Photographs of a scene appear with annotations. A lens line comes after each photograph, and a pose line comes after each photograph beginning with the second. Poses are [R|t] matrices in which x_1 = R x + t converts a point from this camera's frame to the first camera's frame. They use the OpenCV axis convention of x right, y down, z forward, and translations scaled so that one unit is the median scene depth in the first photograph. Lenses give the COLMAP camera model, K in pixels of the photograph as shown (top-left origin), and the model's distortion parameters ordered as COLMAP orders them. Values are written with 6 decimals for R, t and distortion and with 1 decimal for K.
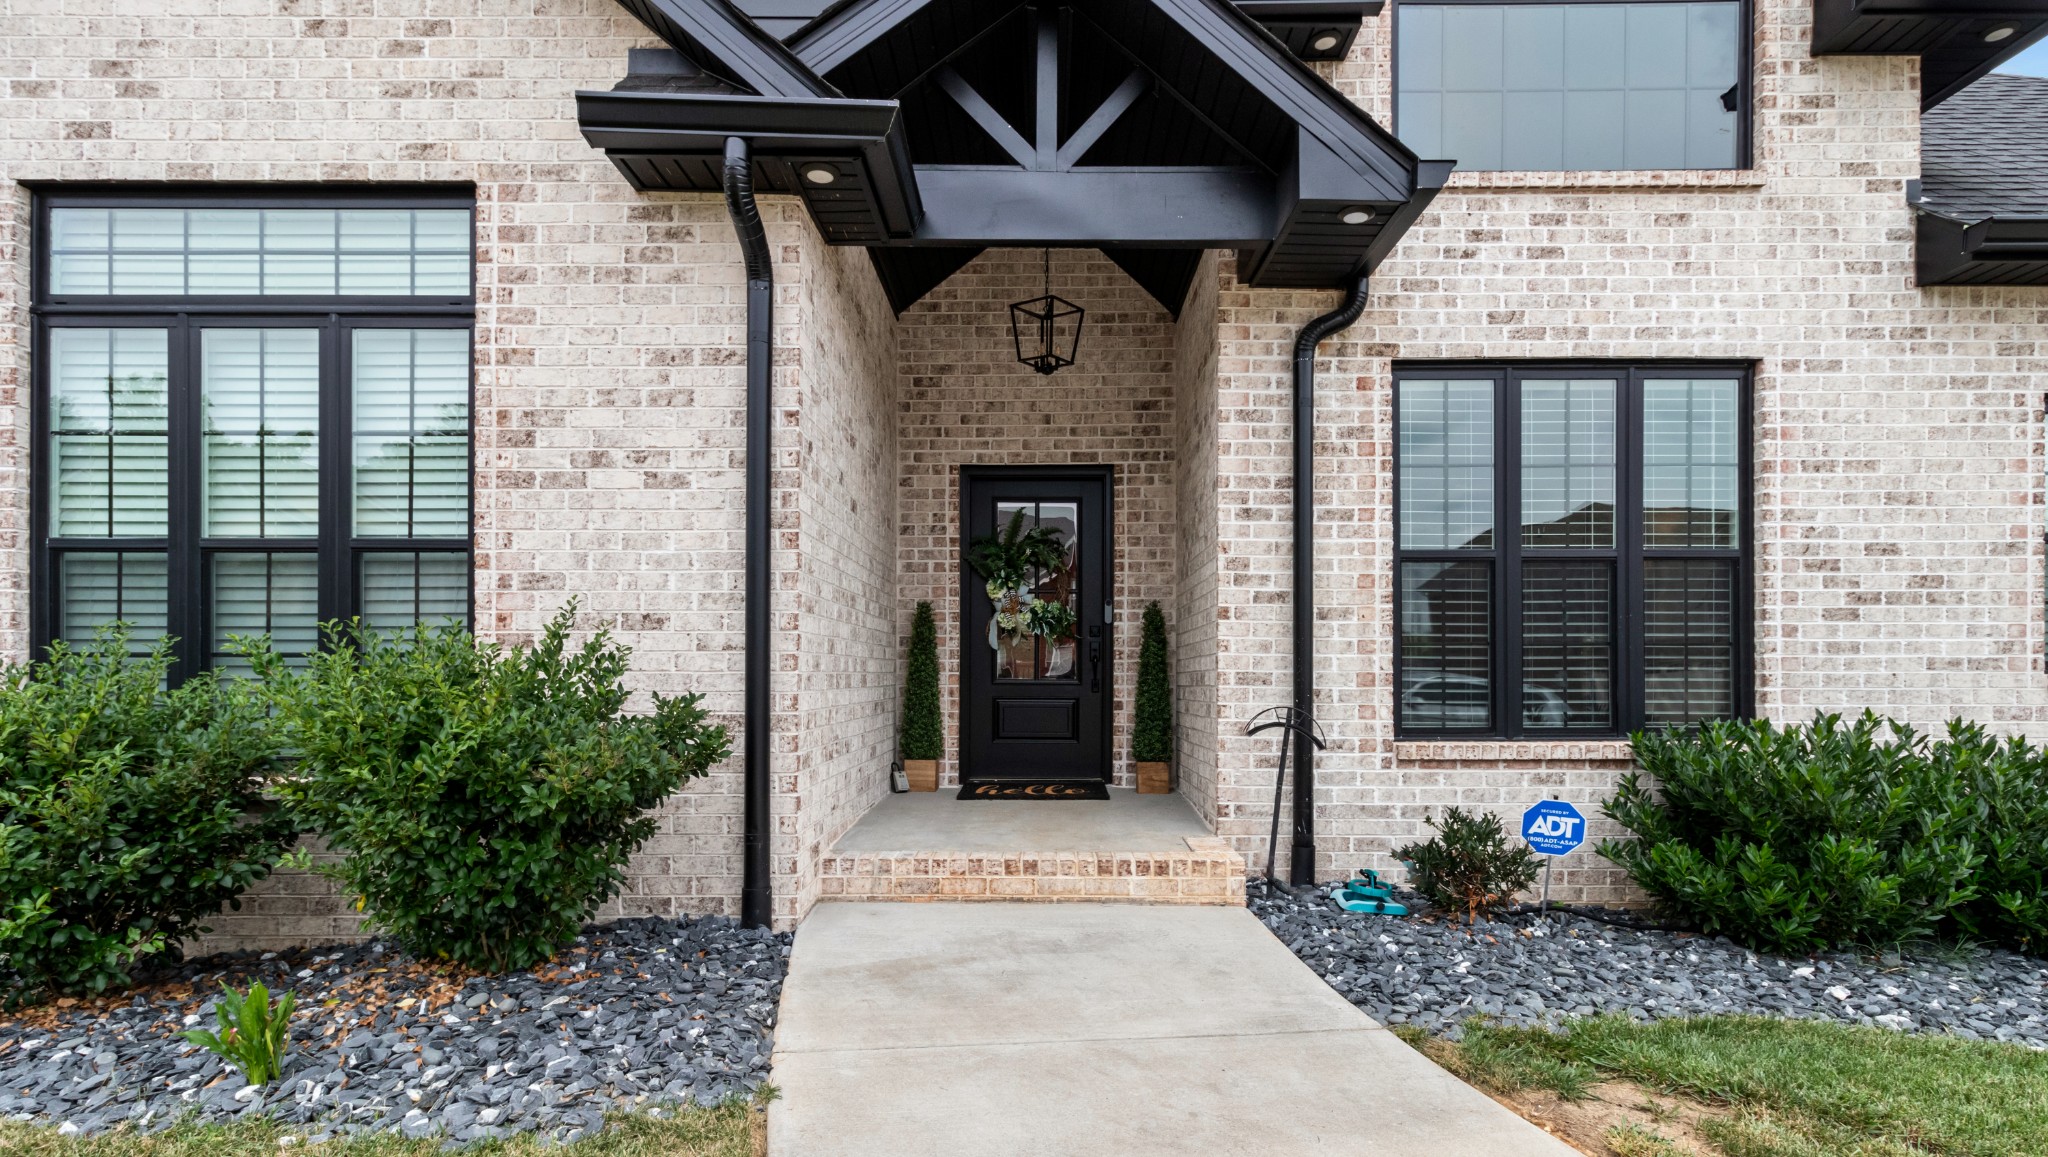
lens RADIAL K [[1025.5, 0, 1030.1], [0, 1025.5, 671.6], [0, 0, 1]] dist [0.005456, -0.000257]
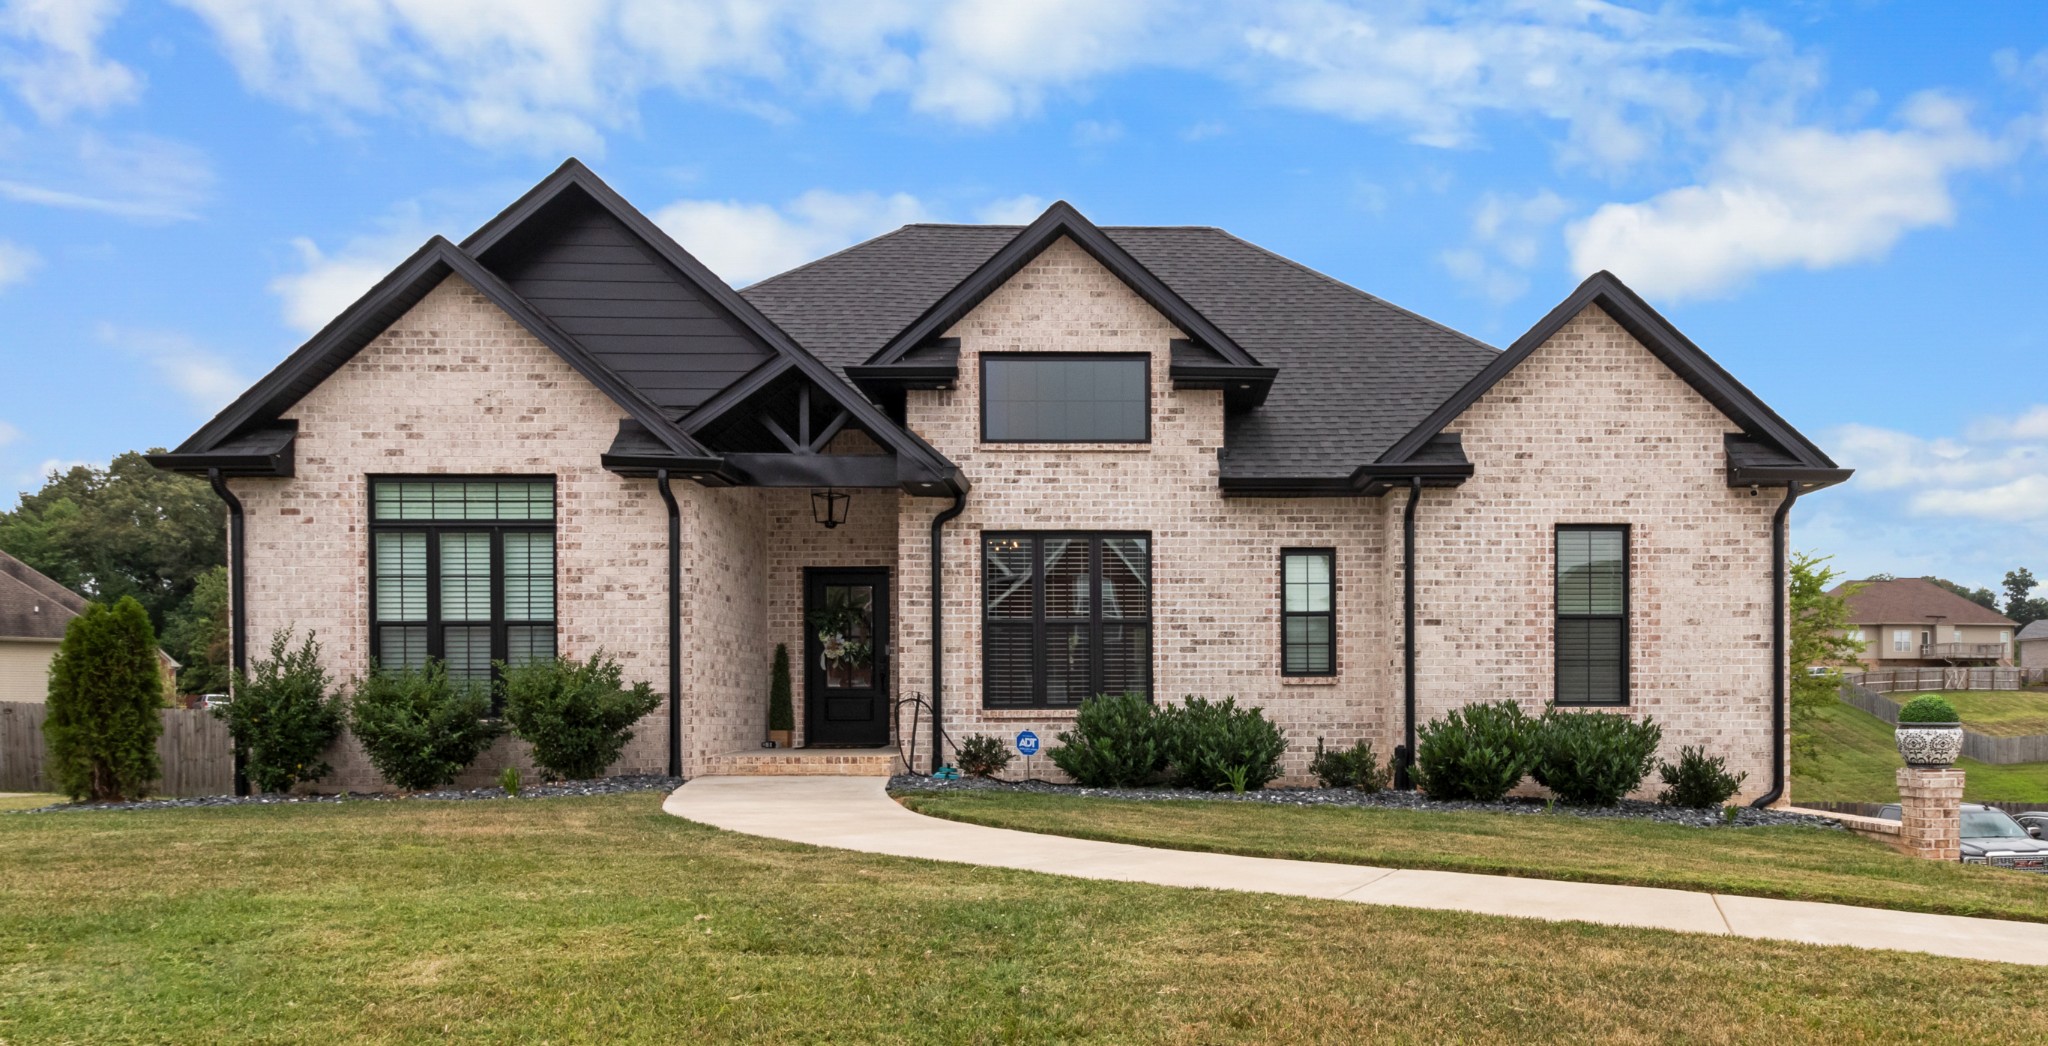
lens RADIAL K [[1319.7, 0, 1147.2], [0, 1319.7, 740.5], [0, 0, 1]] dist [0.001657, 0.003365]
pose [[0.999648, -0.005039, 0.026052, 0.691836], [0.004613, 0.999855, 0.016388, 0.097661], [-0.026131, -0.016262, 0.999526, -1.940198]]
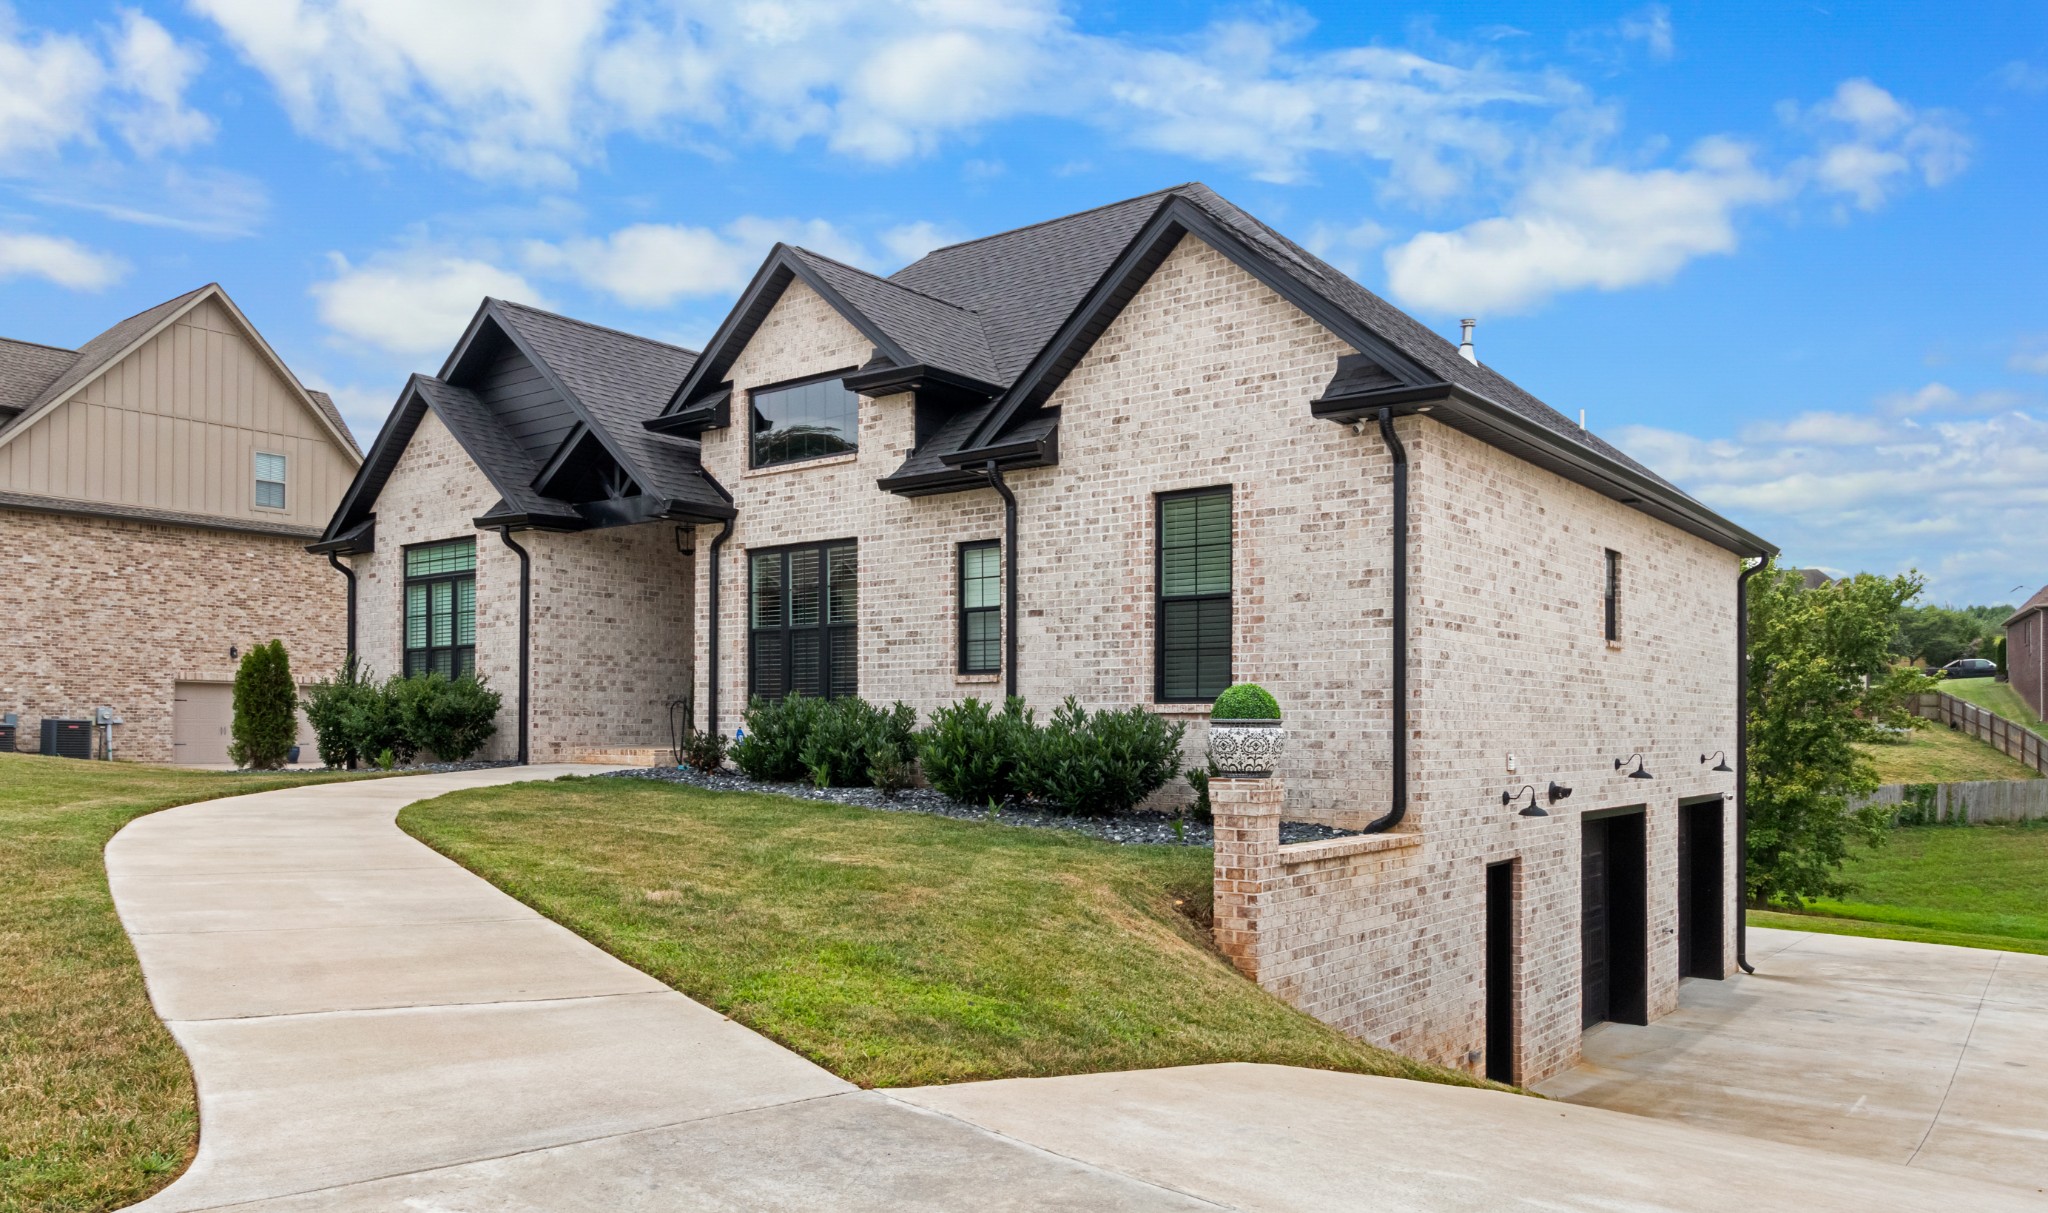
lens RADIAL K [[1458.9, 0, 904.5], [0, 1458.9, 731.9], [0, 0, 1]] dist [0.000557, 0.000413]
pose [[0.765756, 0.001883, -0.643129, 3.105023], [-0.002687, 0.999996, -0.000272, 0.130534], [0.643126, 0.001936, 0.765758, -1.487177]]
